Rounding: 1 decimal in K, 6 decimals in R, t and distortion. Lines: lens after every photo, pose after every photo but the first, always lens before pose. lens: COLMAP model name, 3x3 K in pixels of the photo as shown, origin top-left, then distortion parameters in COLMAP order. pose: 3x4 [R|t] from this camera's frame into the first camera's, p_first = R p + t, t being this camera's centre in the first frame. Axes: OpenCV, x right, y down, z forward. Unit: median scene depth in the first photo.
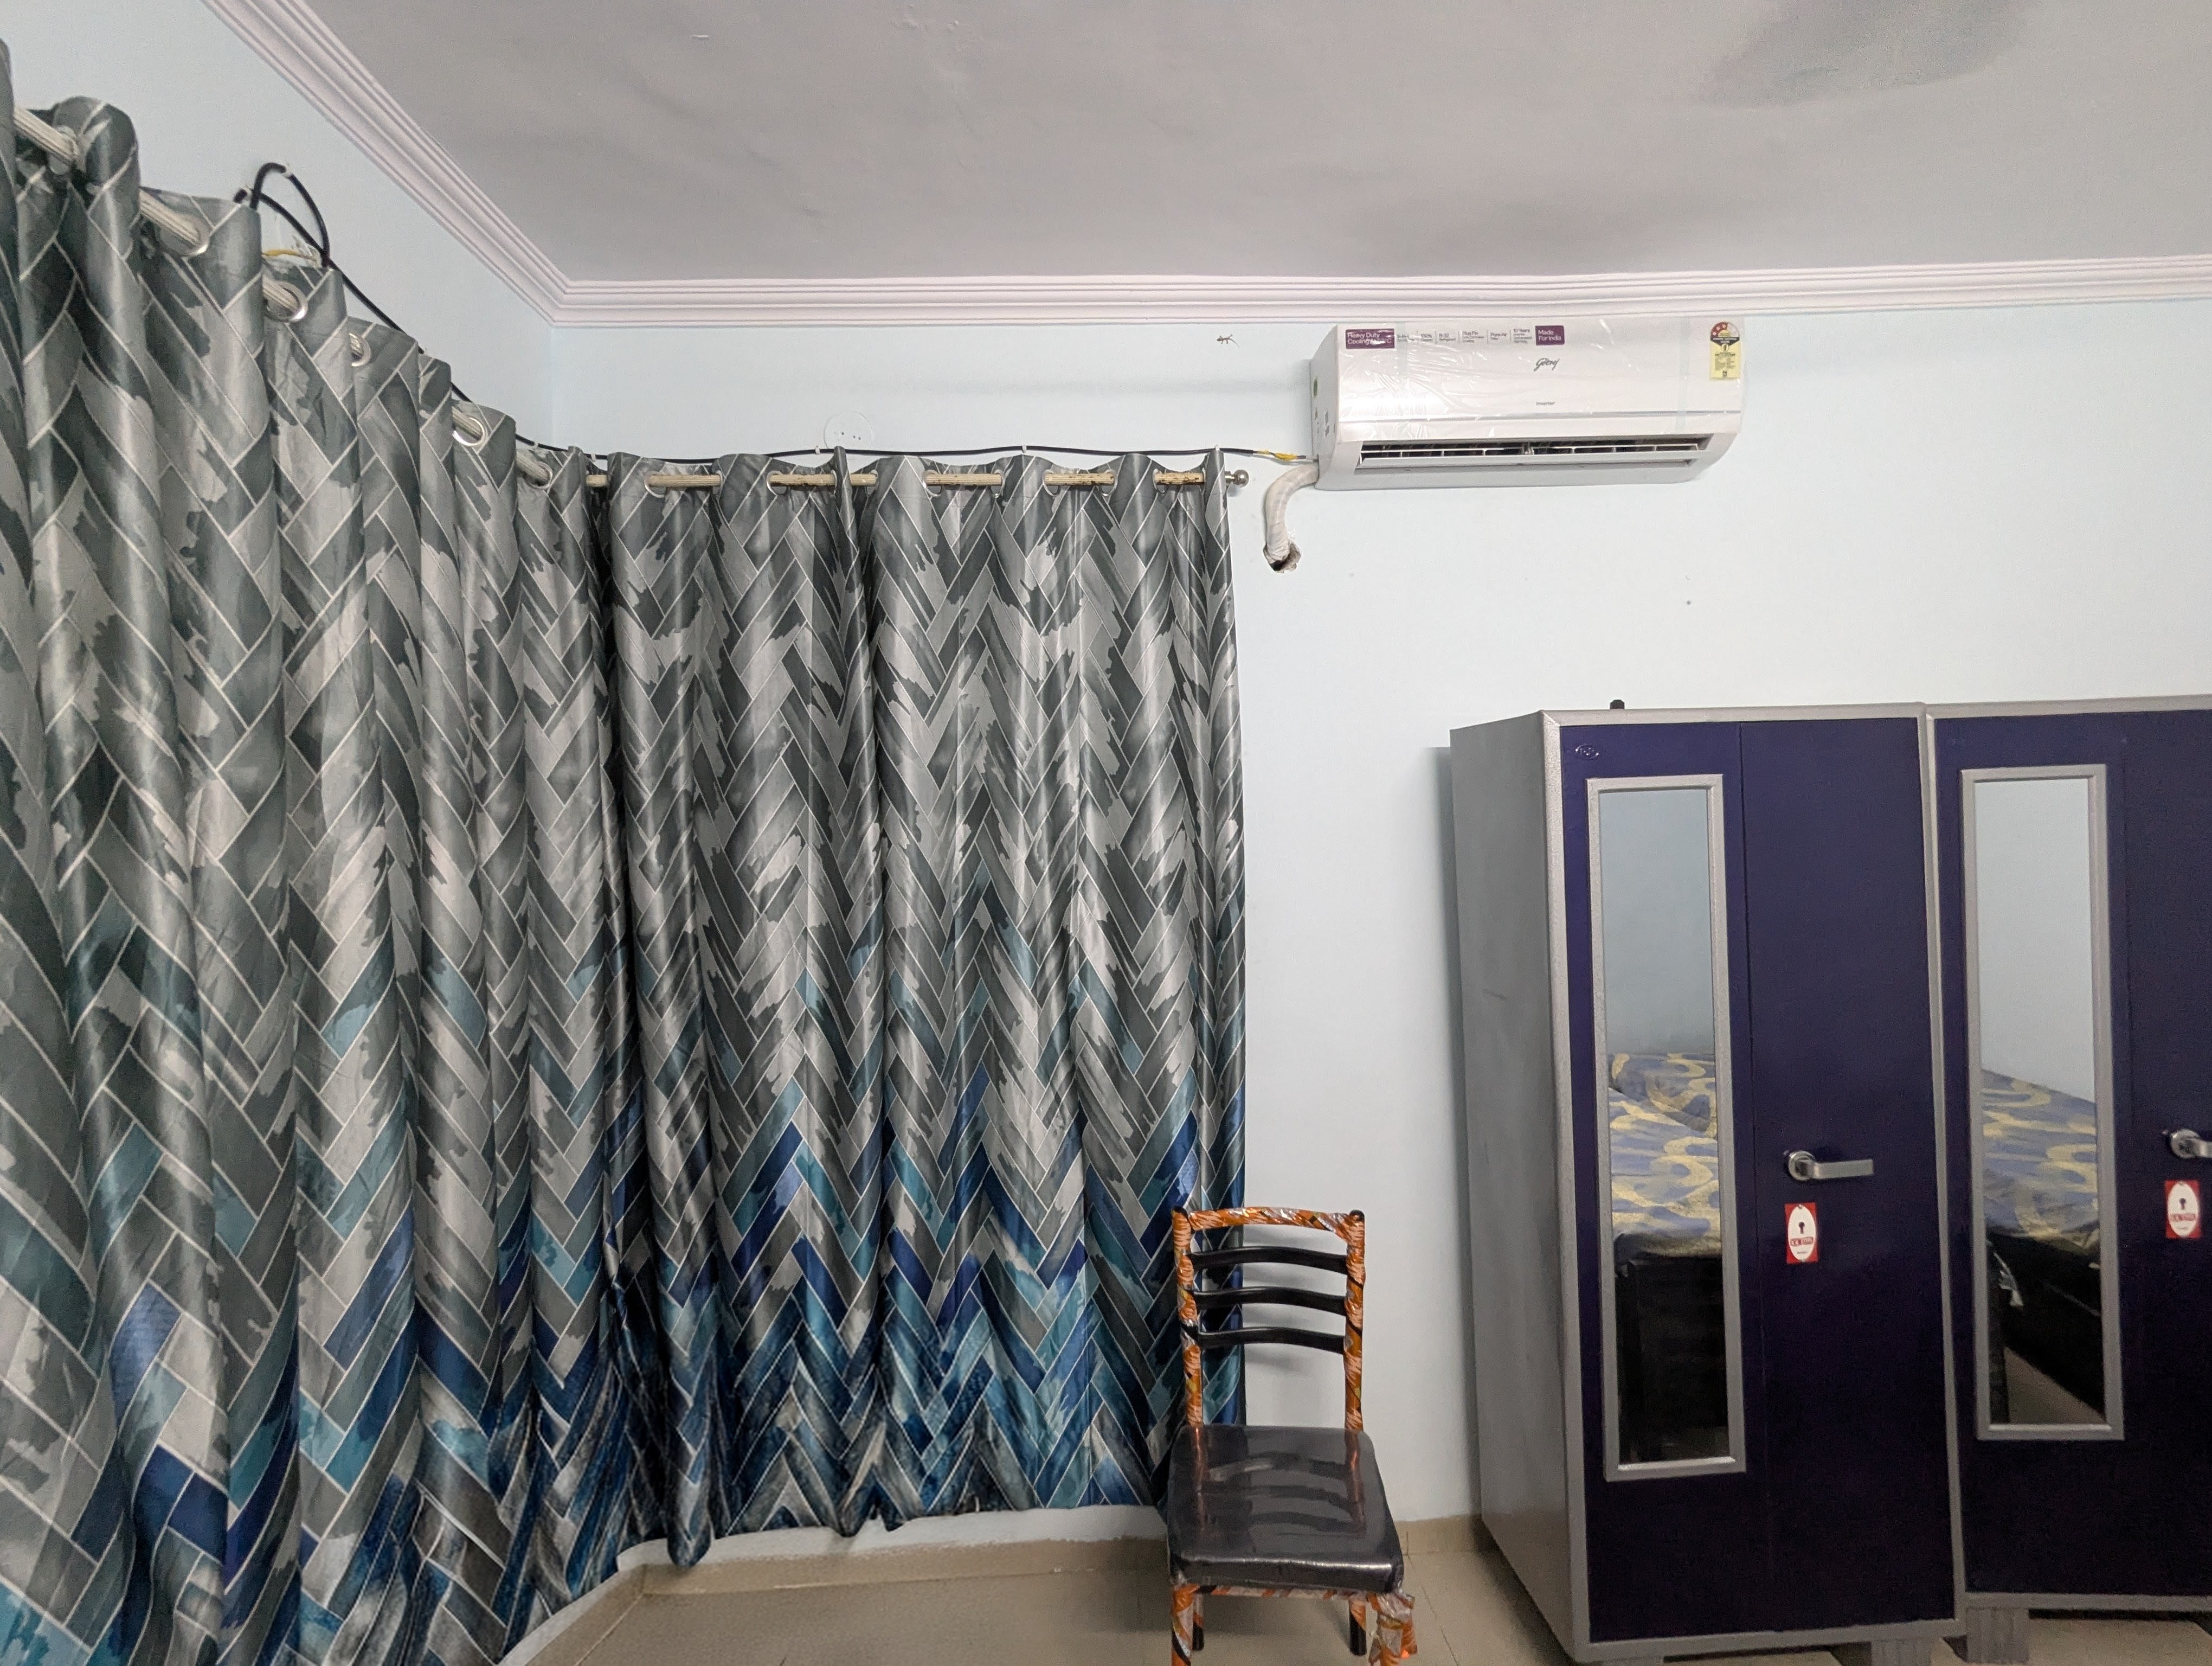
lens RADIAL K [[1045.6, 0, 1111.0], [0, 1045.6, 833.0], [0, 0, 1]] dist [0.004372, -0.003242]
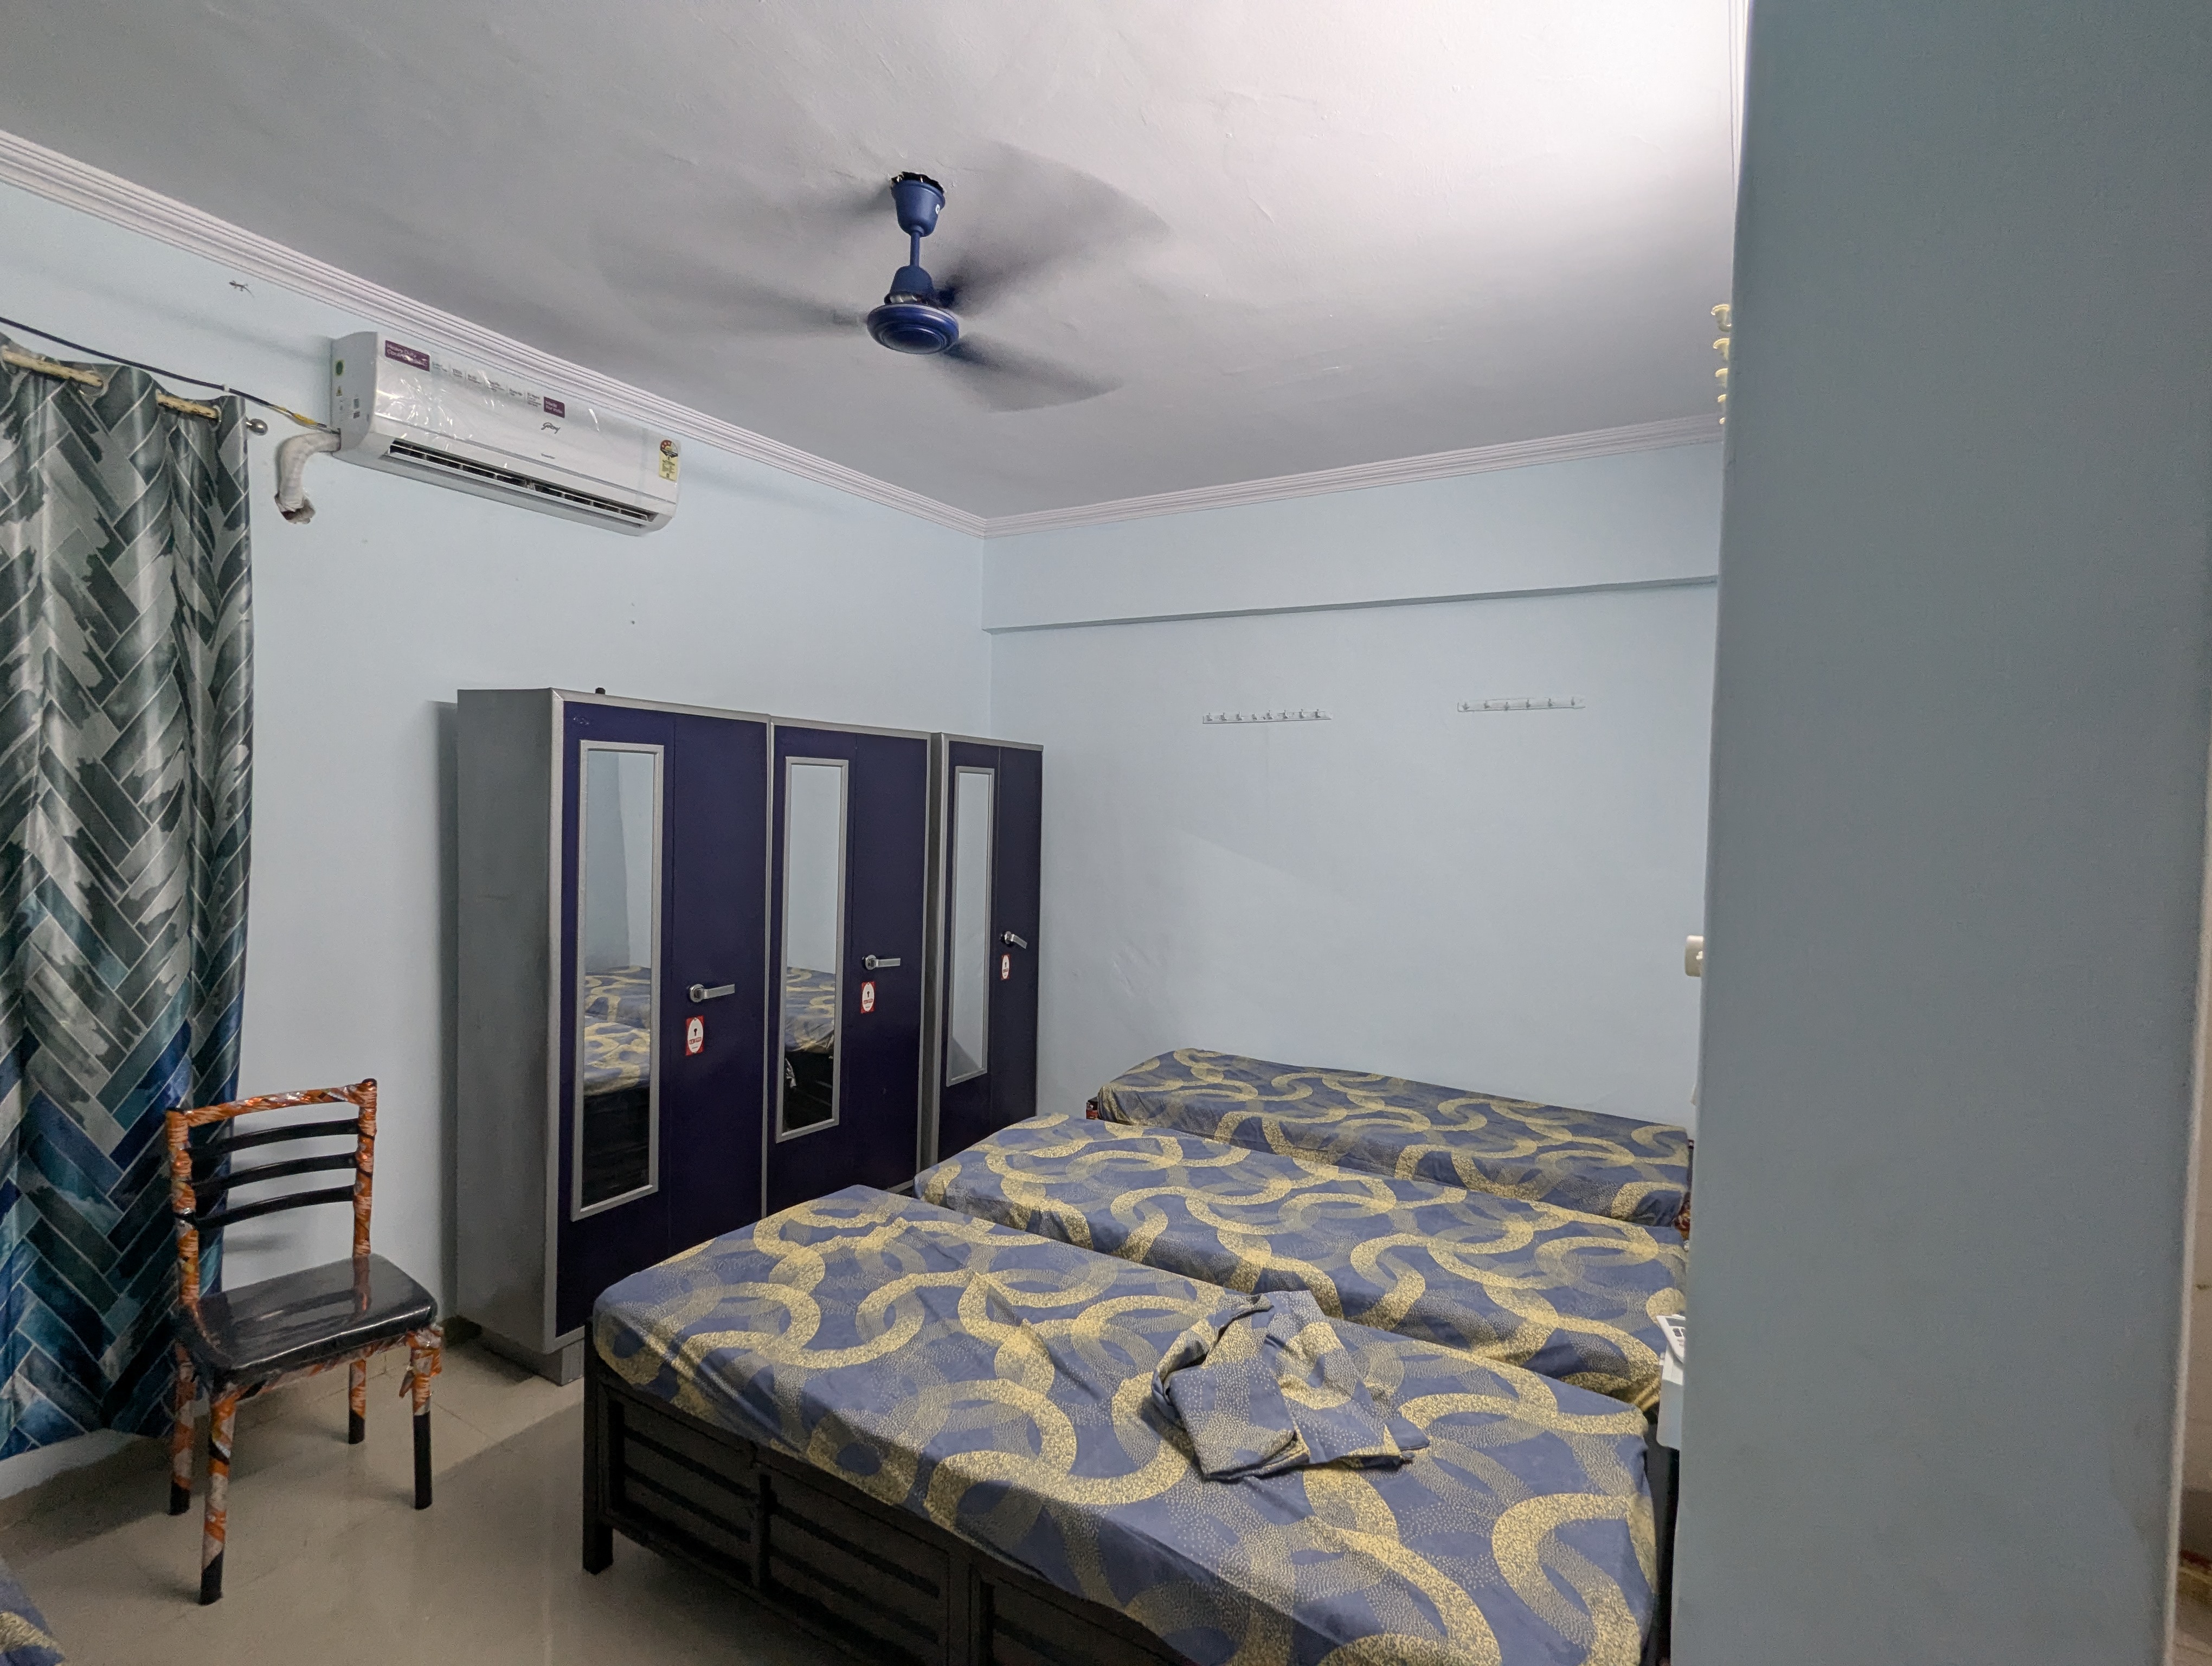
lens RADIAL K [[1045.6, 0, 1112.6], [0, 1045.6, 833.9], [0, 0, 1]] dist [0.004372, -0.003242]
pose [[0.530698, 0.024116, 0.847218, -0.317540], [-0.044295, 0.999018, -0.000691, 0.039259], [-0.846403, -0.037161, 0.531245, -0.332058]]
